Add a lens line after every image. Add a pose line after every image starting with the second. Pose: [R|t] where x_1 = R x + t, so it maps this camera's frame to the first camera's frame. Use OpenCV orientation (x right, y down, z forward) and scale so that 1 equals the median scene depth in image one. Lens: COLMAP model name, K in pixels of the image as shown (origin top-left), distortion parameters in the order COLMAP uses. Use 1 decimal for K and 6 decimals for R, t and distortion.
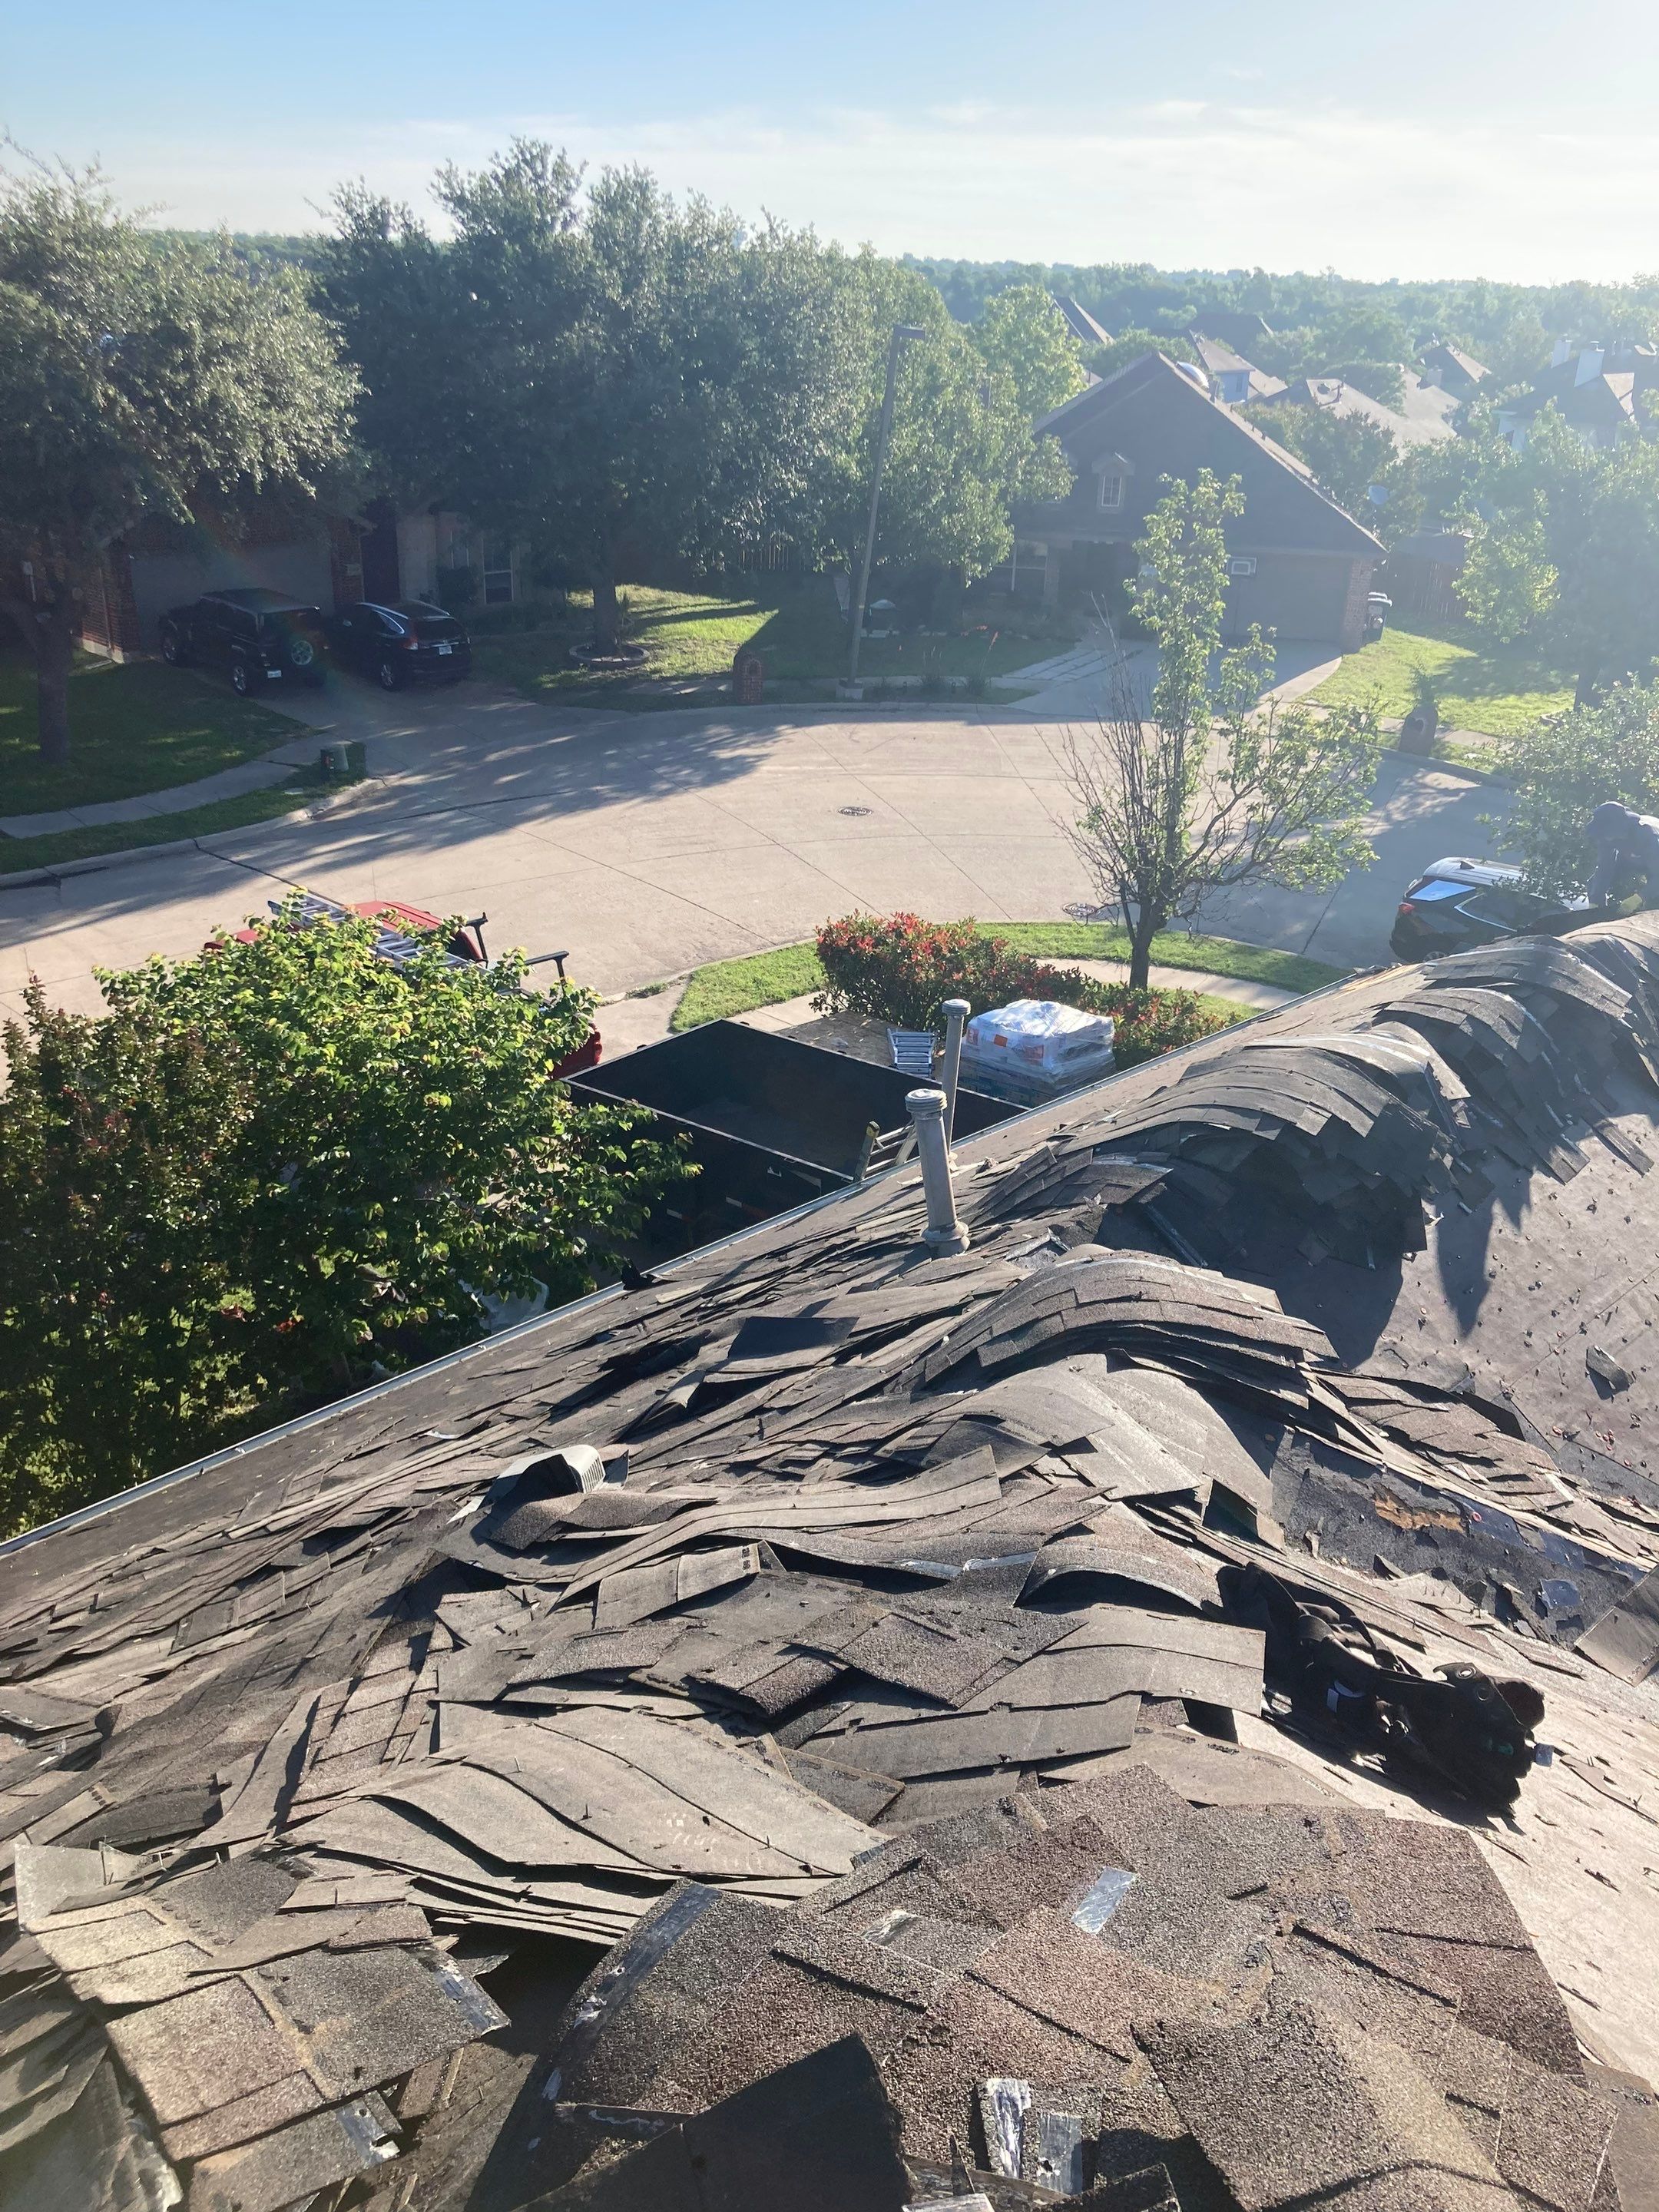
lens RADIAL K [[1554.6, 0, 829.5], [0, 1554.6, 1106.0], [0, 0, 1]] dist [0.129338, -0.220619]
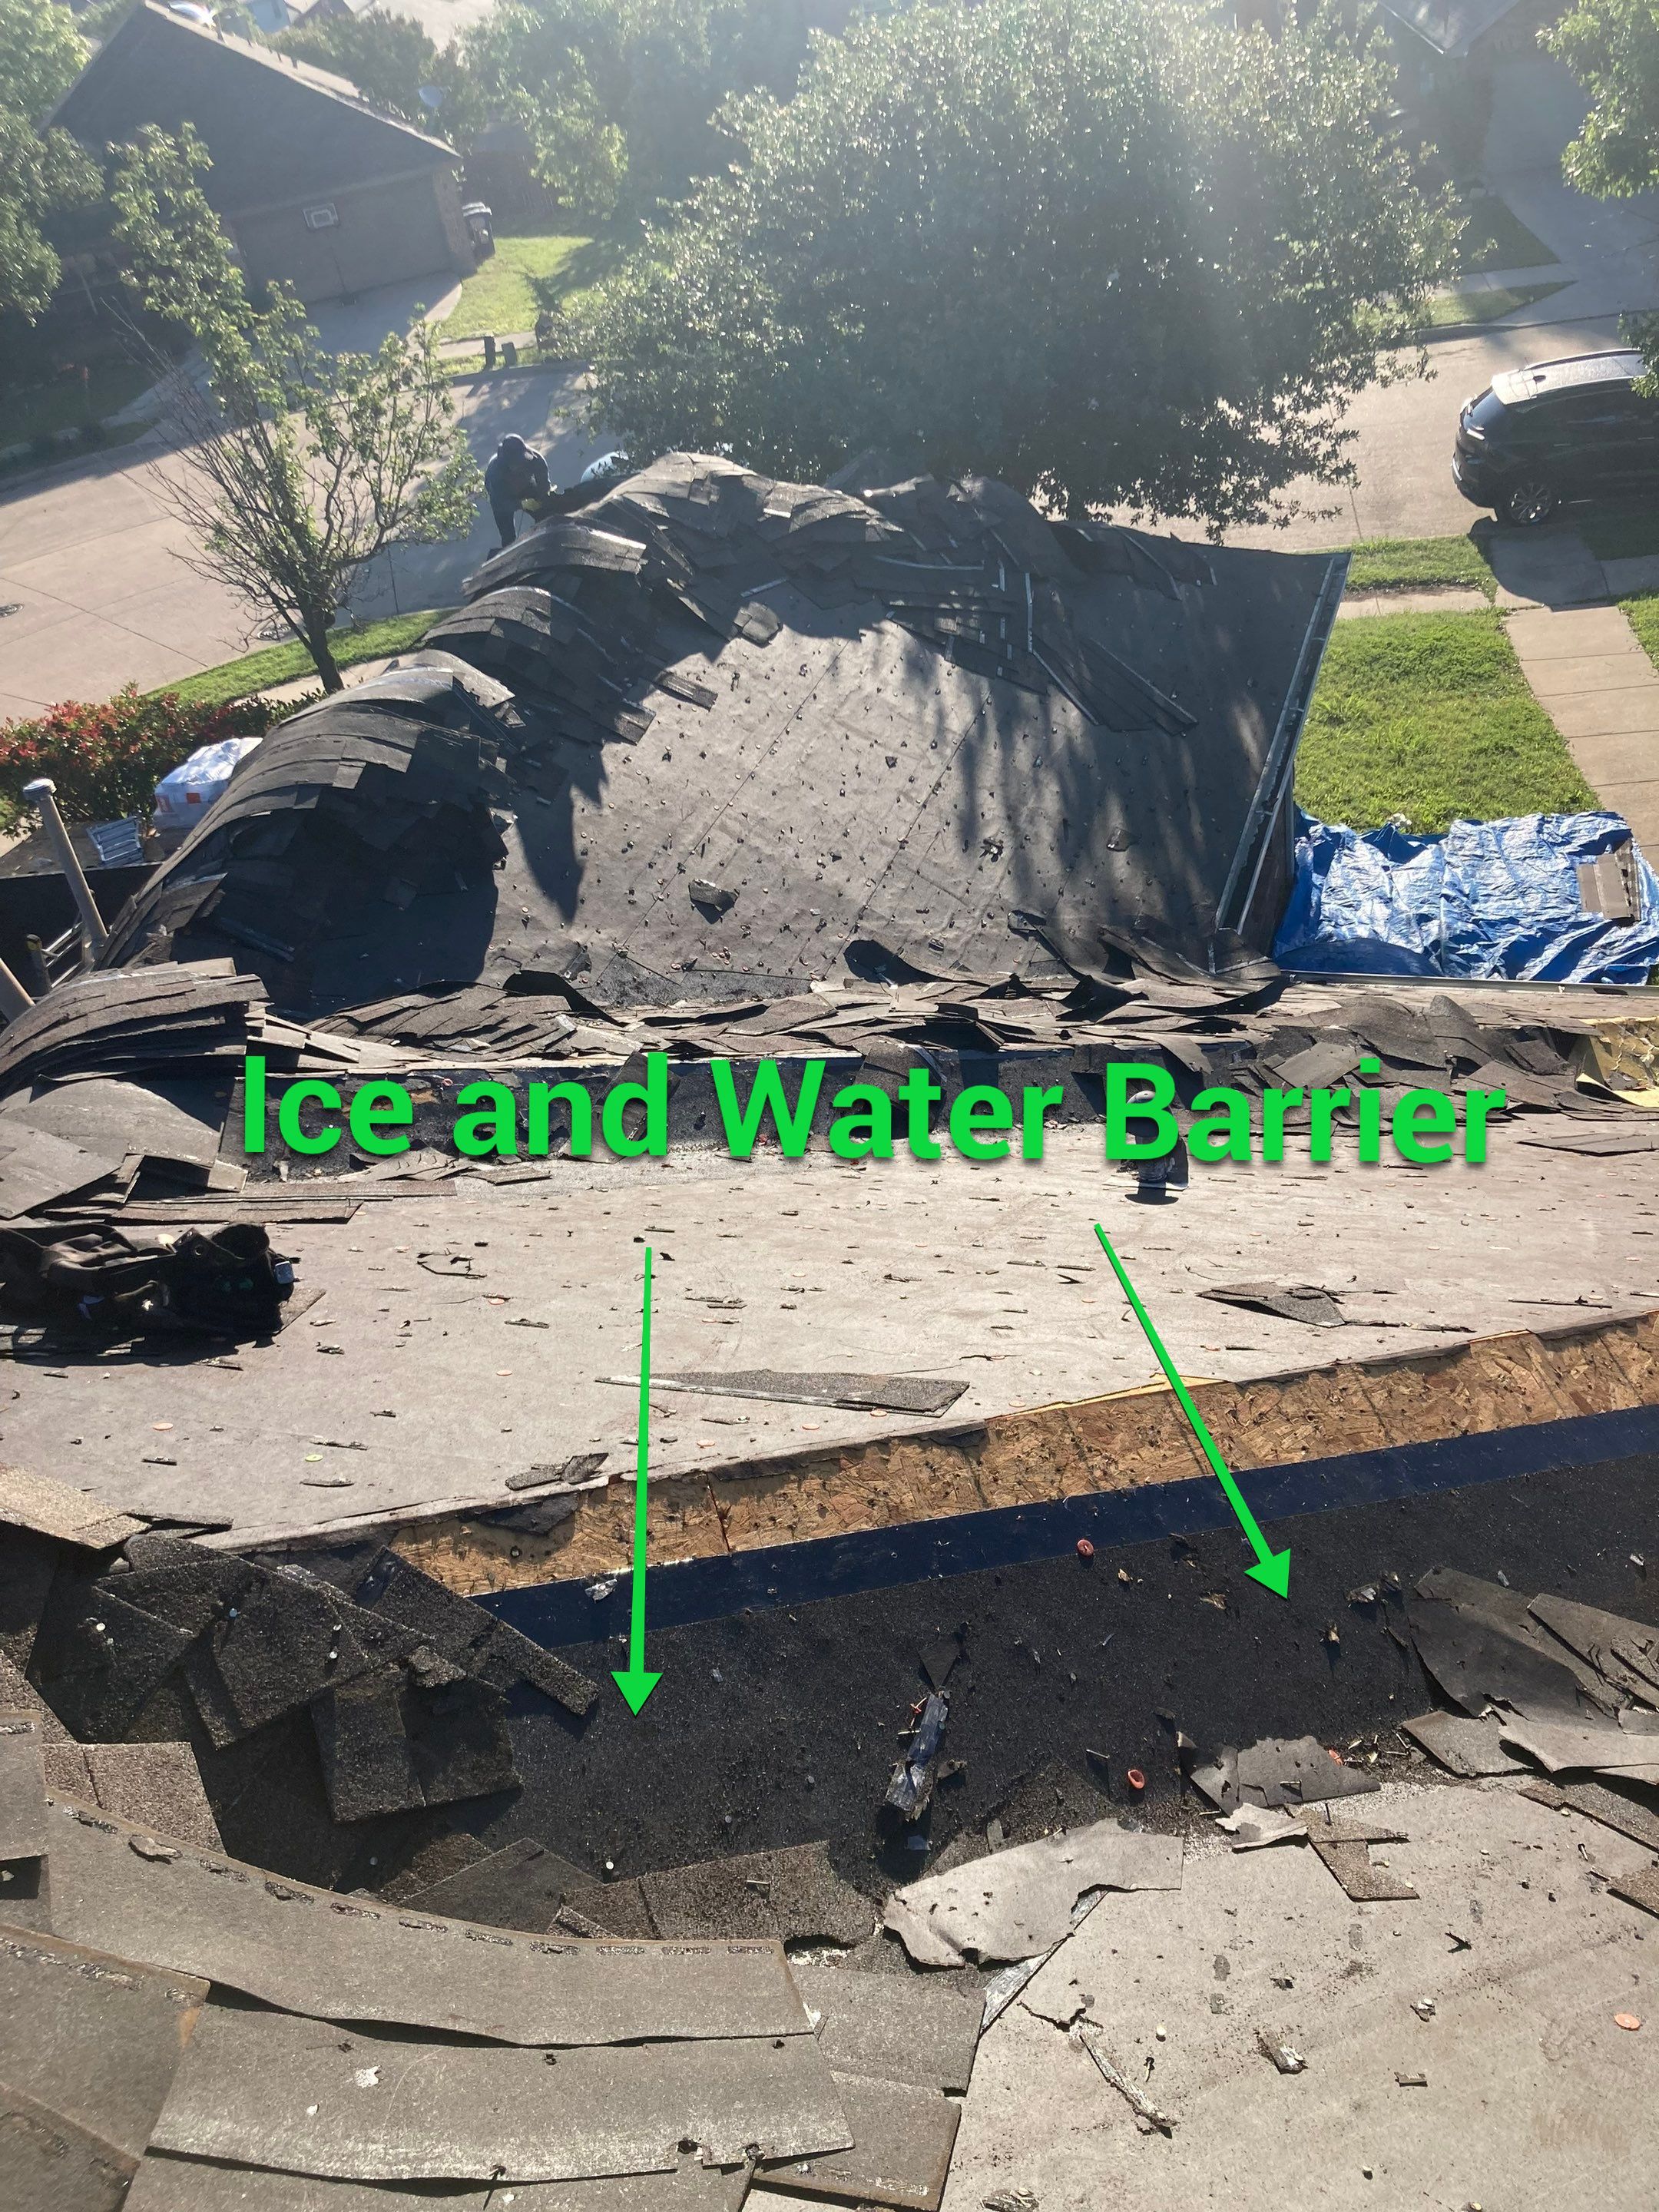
lens RADIAL K [[1574.2, 0, 831.6], [0, 1574.2, 1115.7], [0, 0, 1]] dist [-0.008207, 0.005477]
pose [[0.893465, -0.404038, 0.196146, 0.288753], [0.360935, 0.905830, 0.221807, 0.092374], [-0.267293, -0.127381, 0.955159, -0.073047]]
